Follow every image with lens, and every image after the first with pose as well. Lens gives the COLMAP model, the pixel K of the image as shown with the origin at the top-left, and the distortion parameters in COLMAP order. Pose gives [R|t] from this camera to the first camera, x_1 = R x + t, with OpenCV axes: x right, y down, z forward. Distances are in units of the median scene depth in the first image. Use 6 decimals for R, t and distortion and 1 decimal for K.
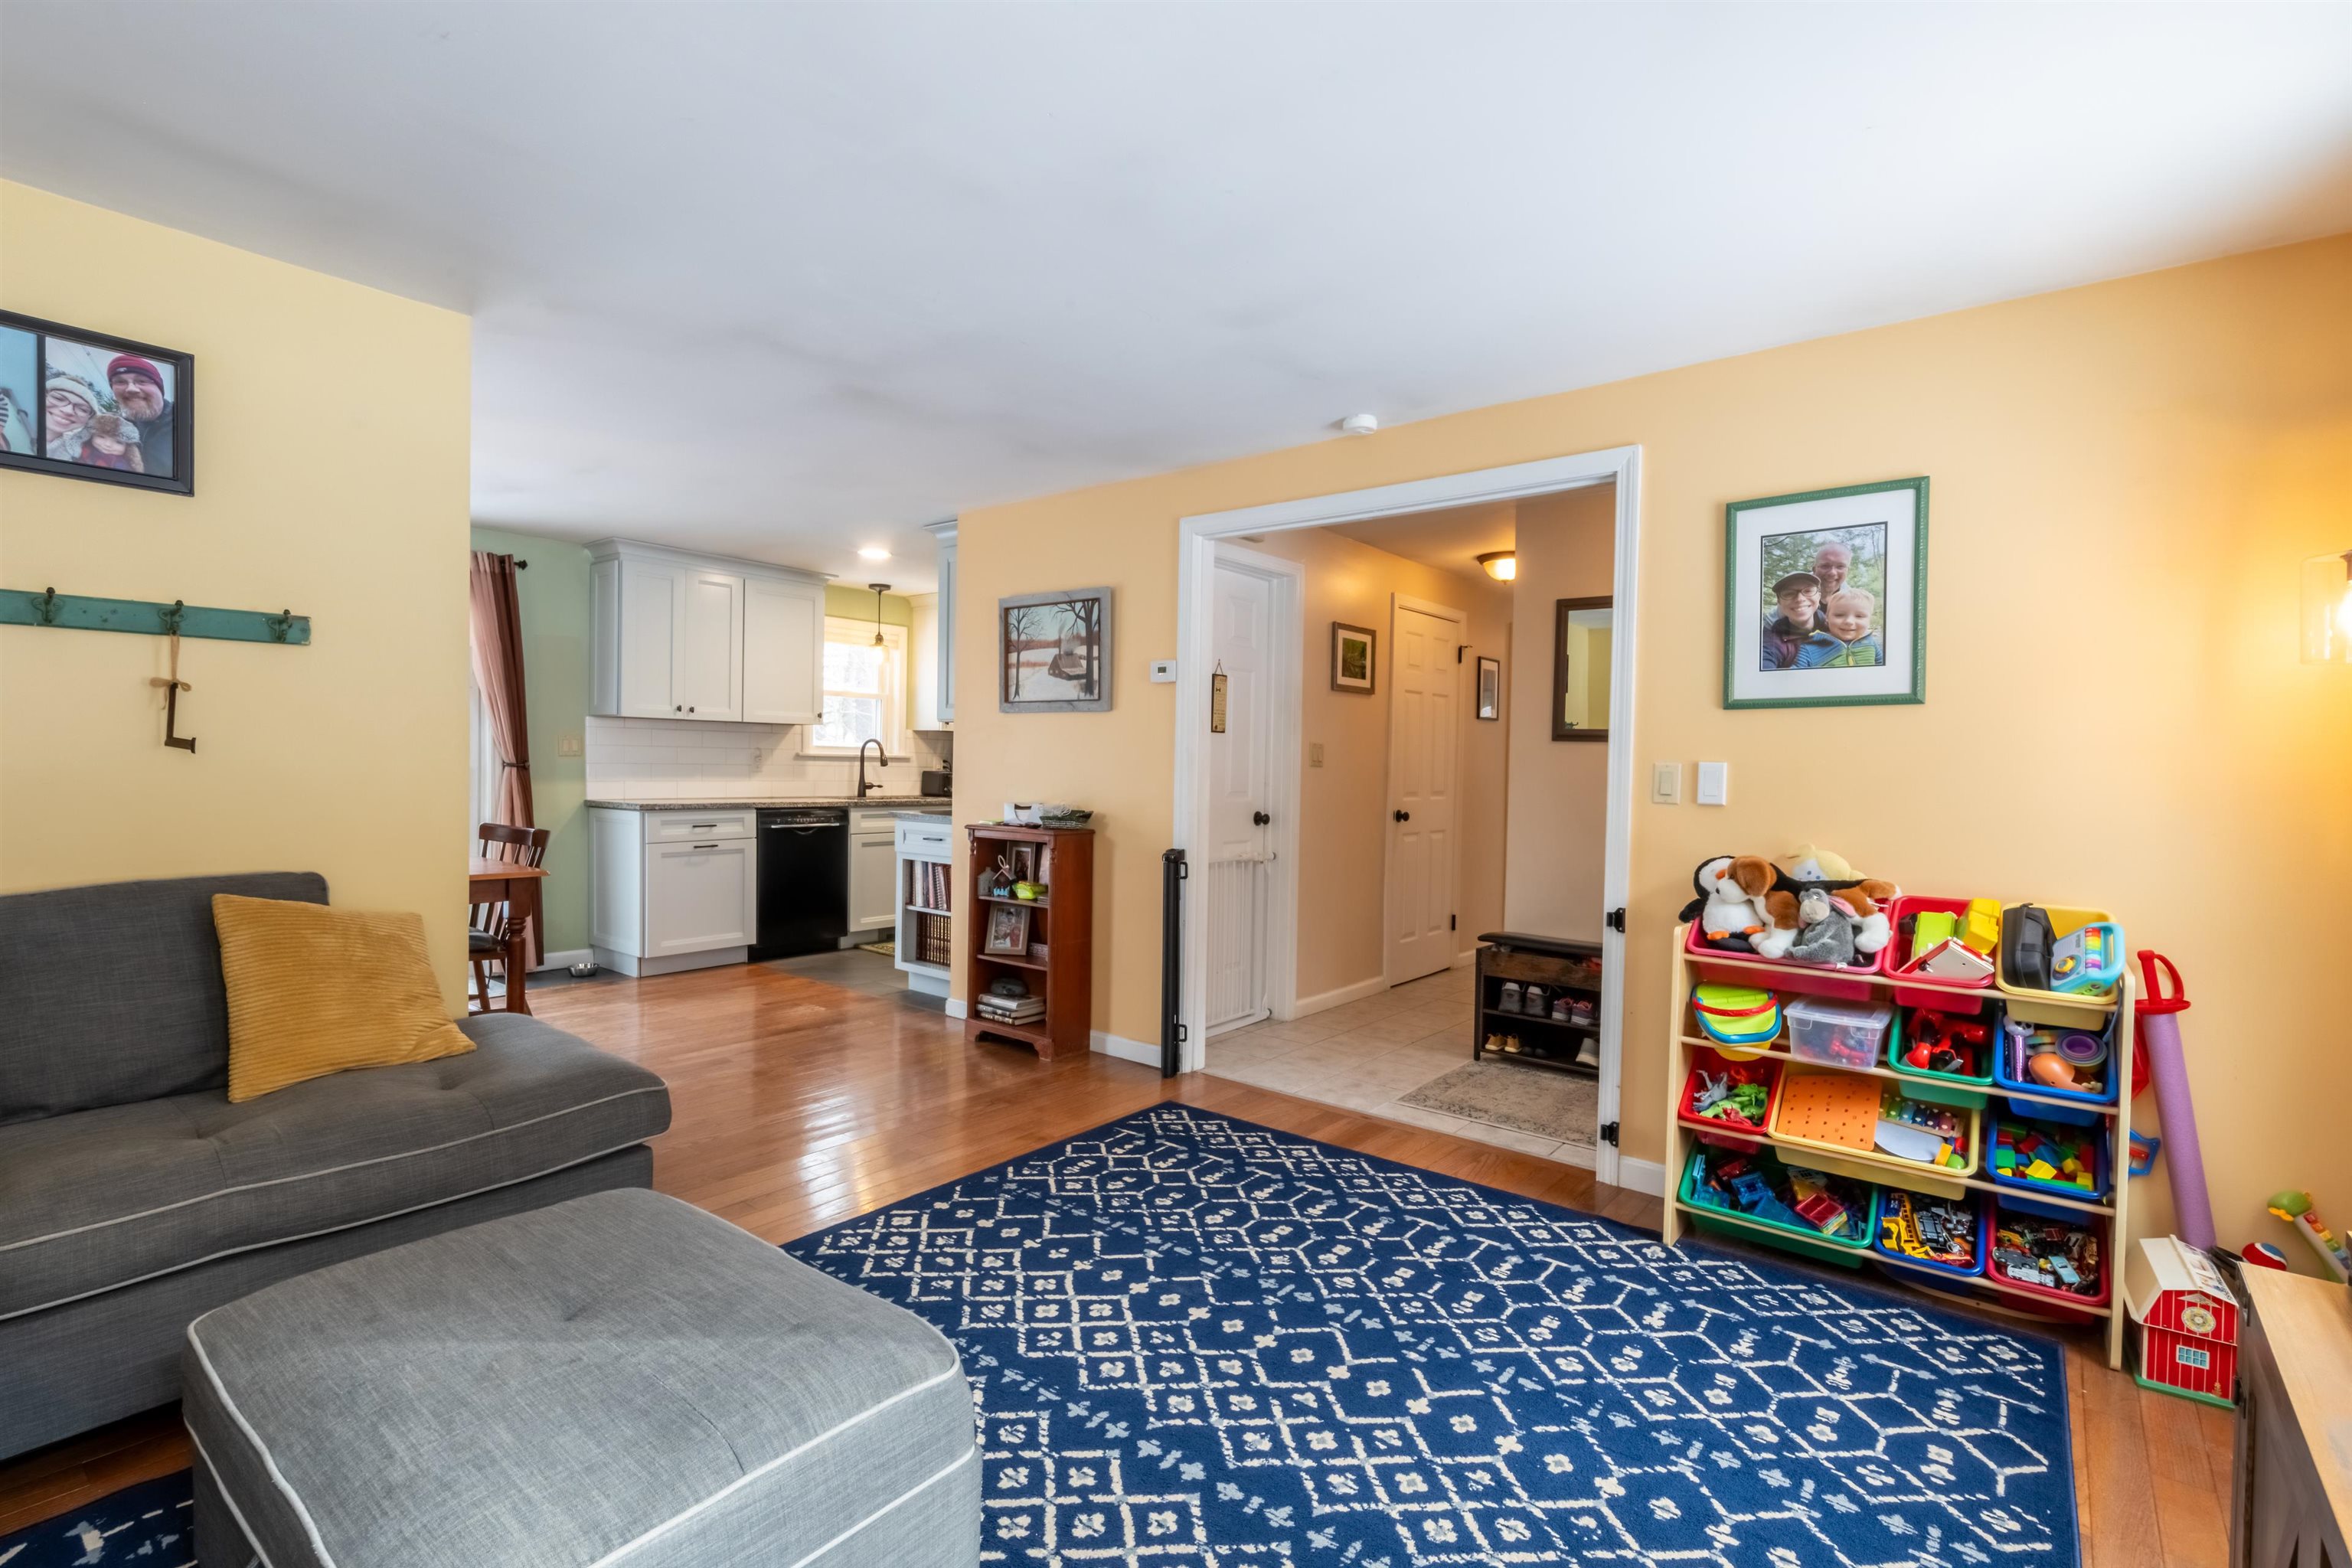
lens RADIAL K [[1083.3, 0, 1192.4], [0, 1083.3, 784.5], [0, 0, 1]] dist [0.001147, -0.000983]
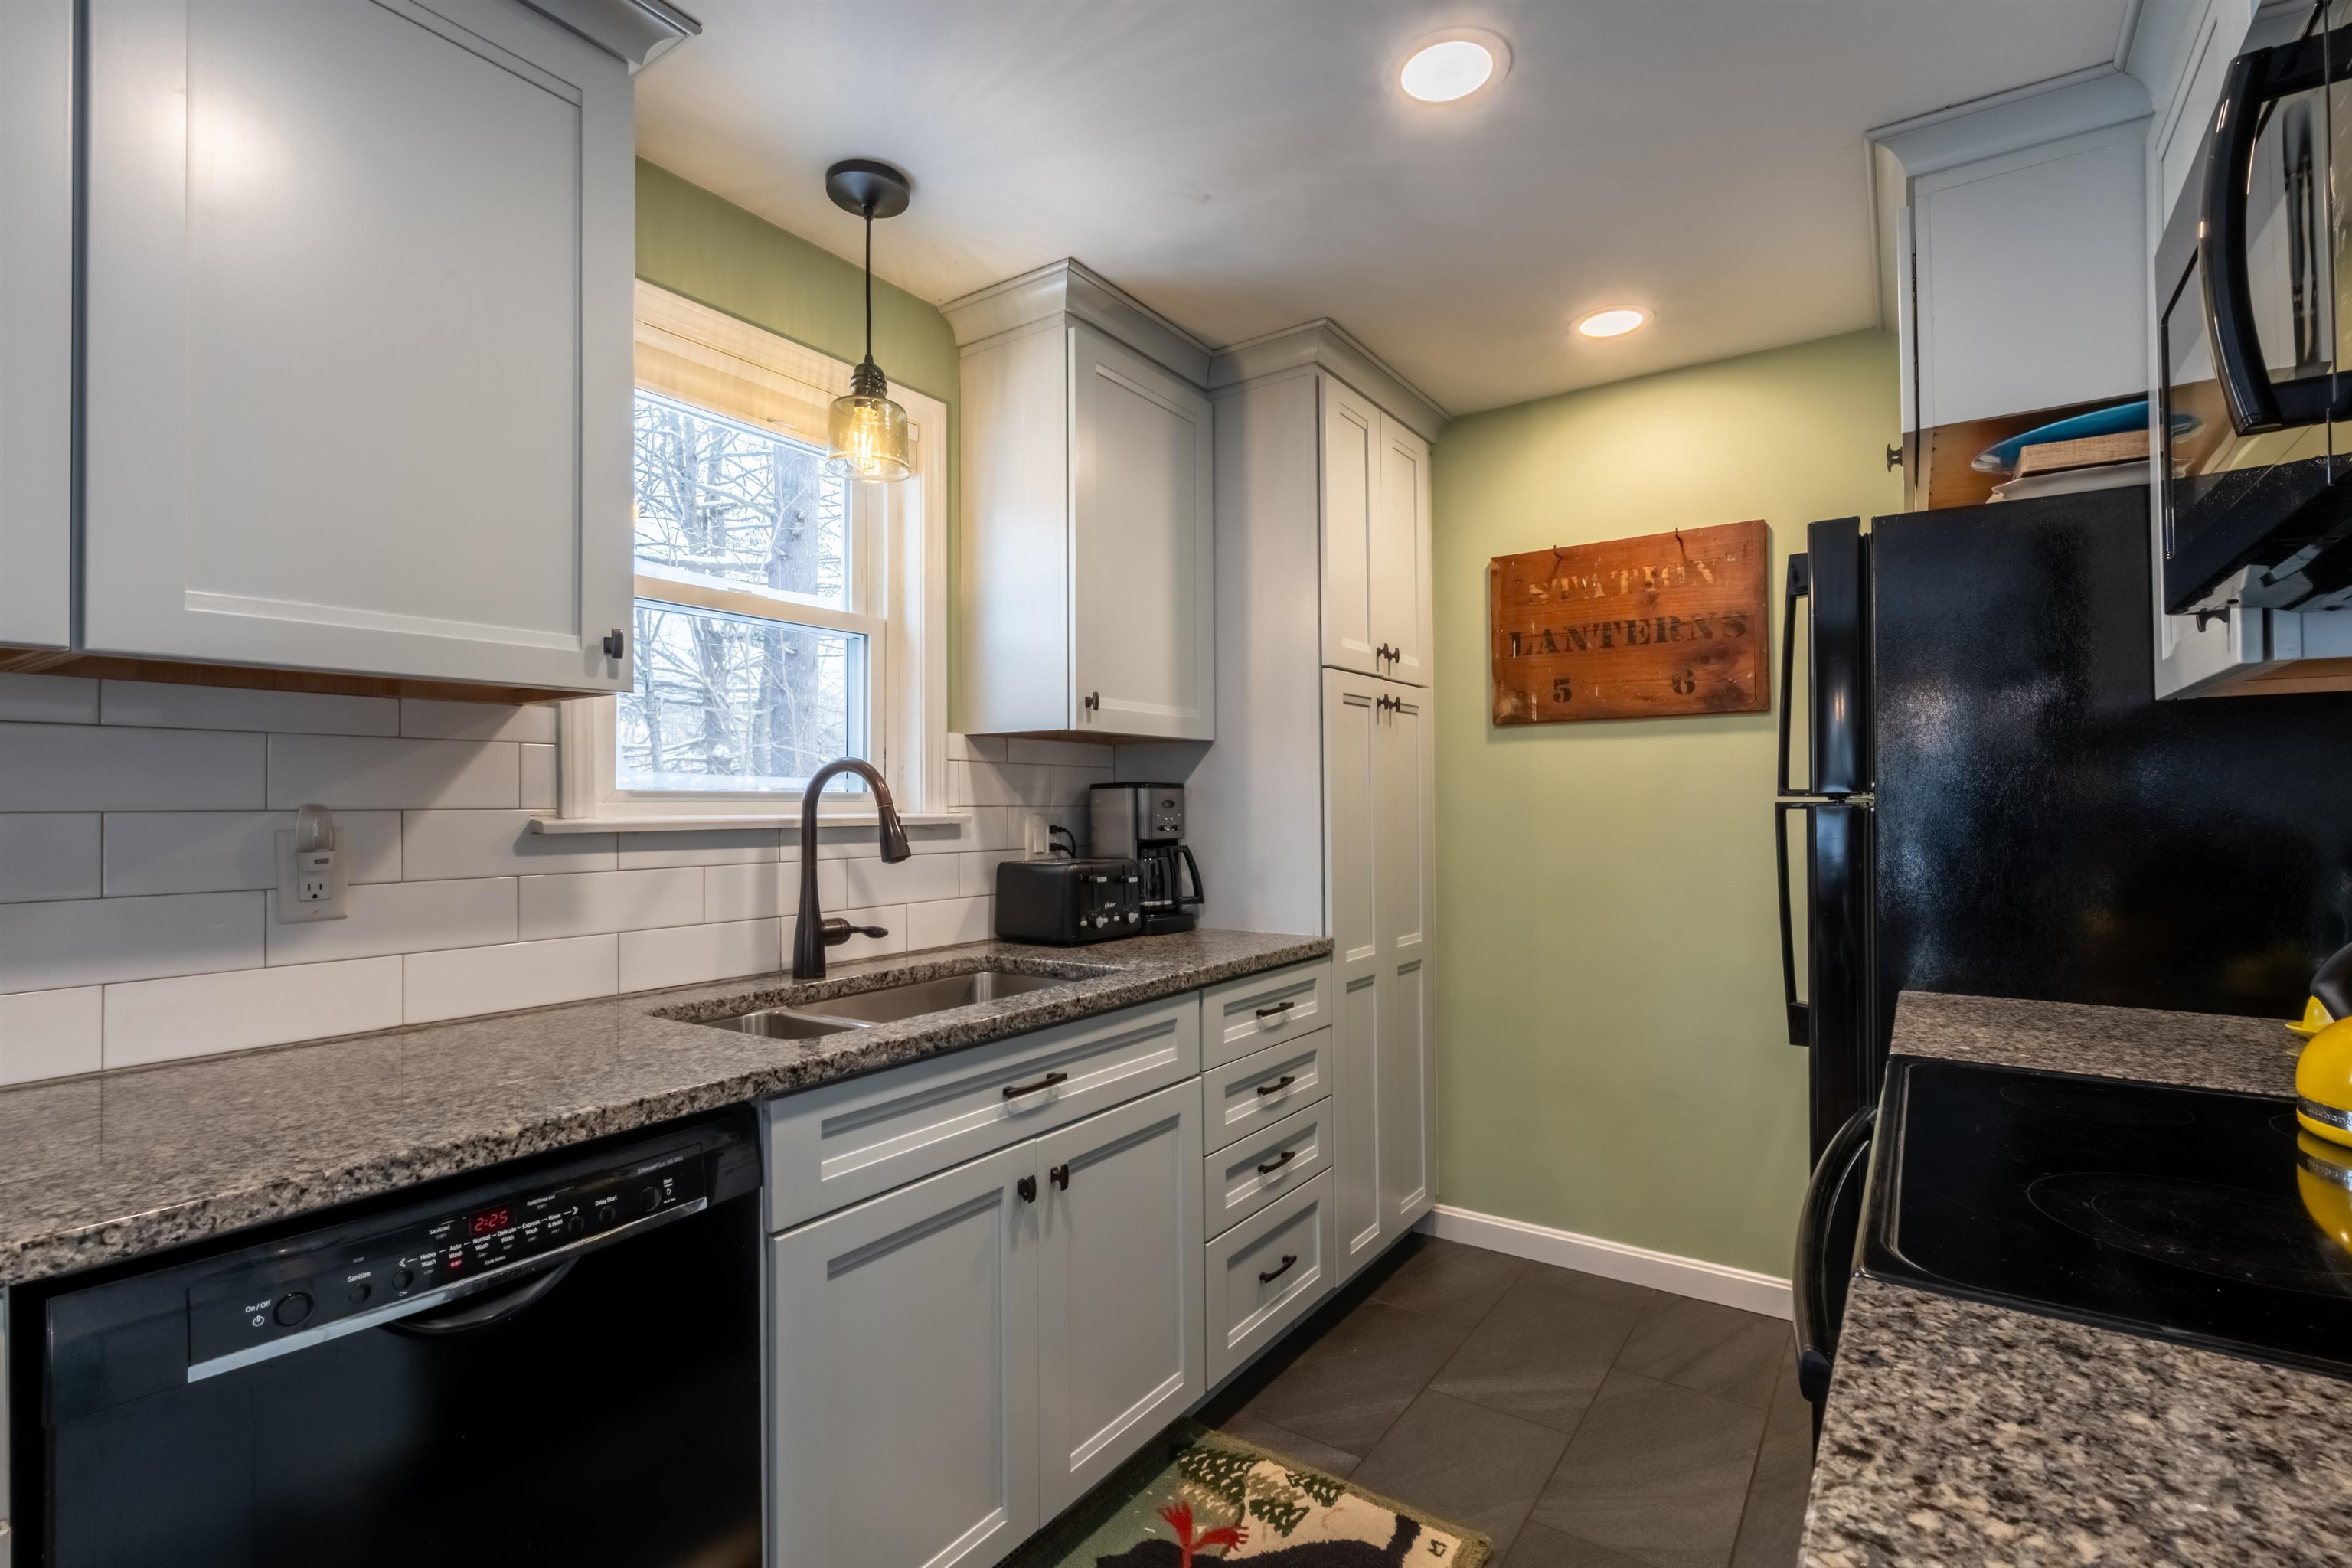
lens RADIAL K [[1083.3, 0, 1189.4], [0, 1083.3, 785.6], [0, 0, 1]] dist [0.001147, -0.000983]
pose [[0.997259, -0.027076, 0.068854, -0.526607], [0.029447, 0.998999, -0.033660, -0.054926], [-0.067874, 0.035595, 0.997059, 1.667064]]
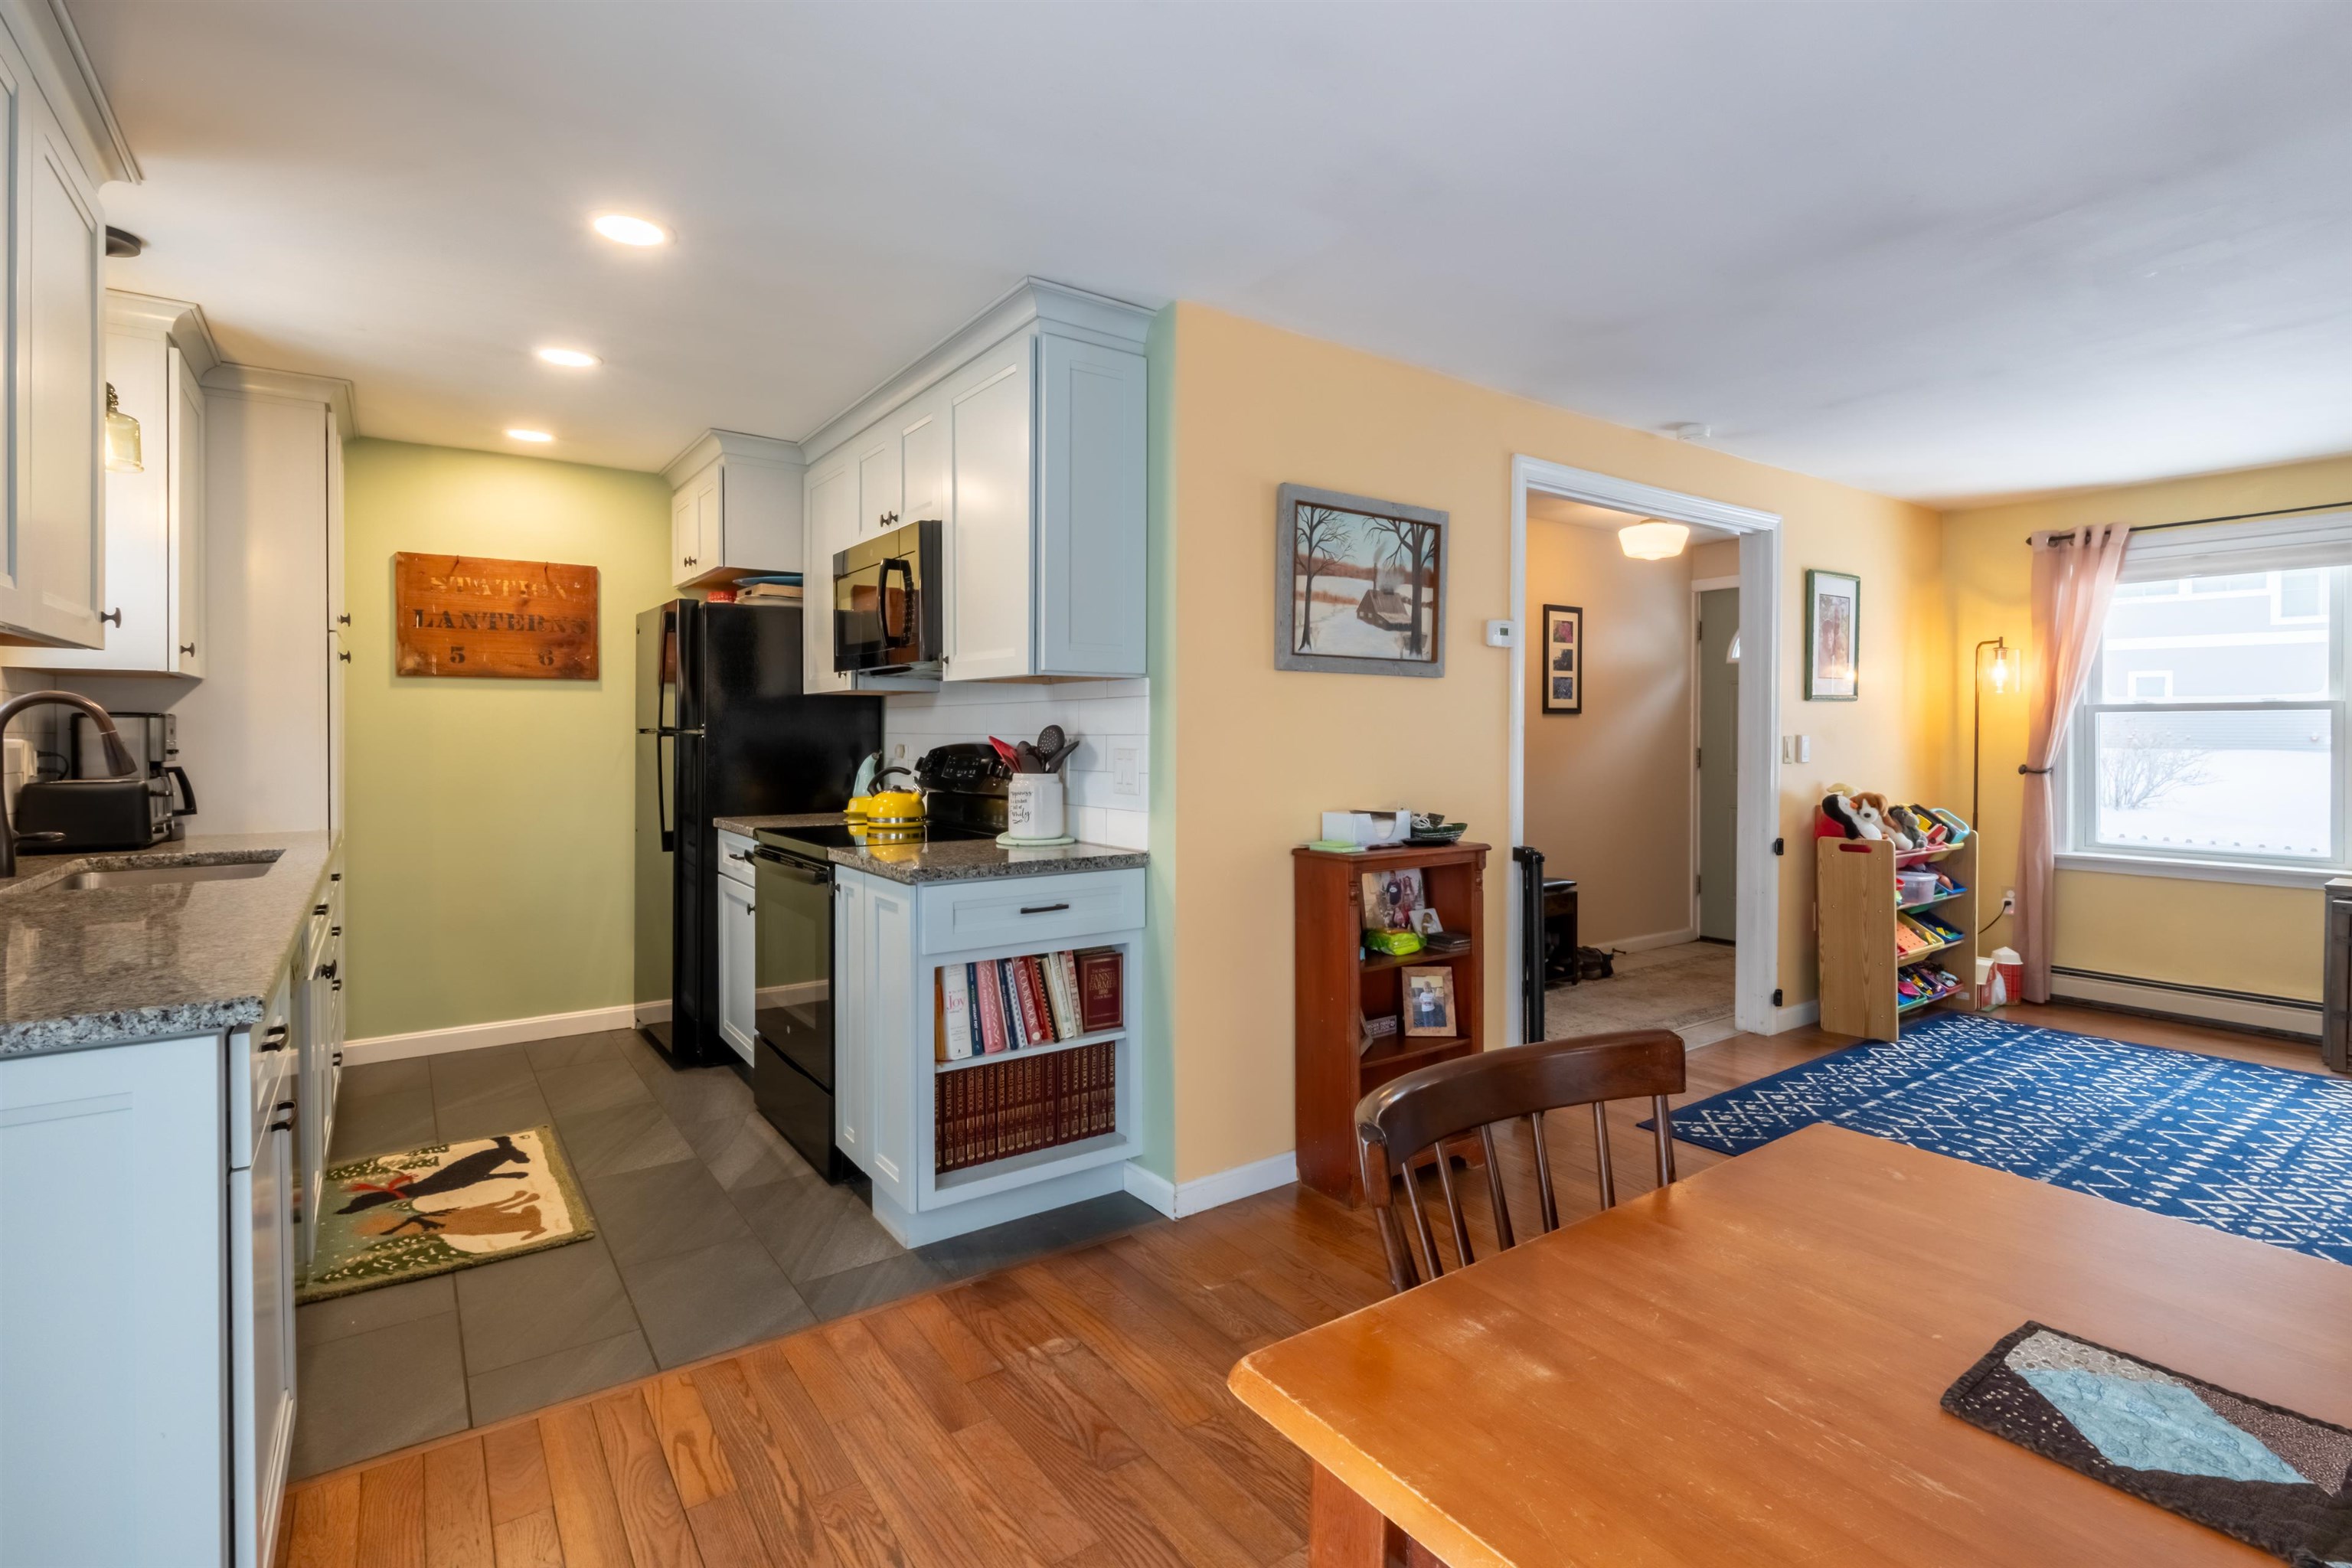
lens RADIAL K [[1083.3, 0, 1177.8], [0, 1083.3, 741.6], [0, 0, 1]] dist [0.001147, -0.000983]
pose [[0.275465, -0.029559, 0.960857, -1.176742], [0.021415, 0.999468, 0.024607, -0.064359], [-0.961073, 0.013799, 0.275951, 1.345320]]
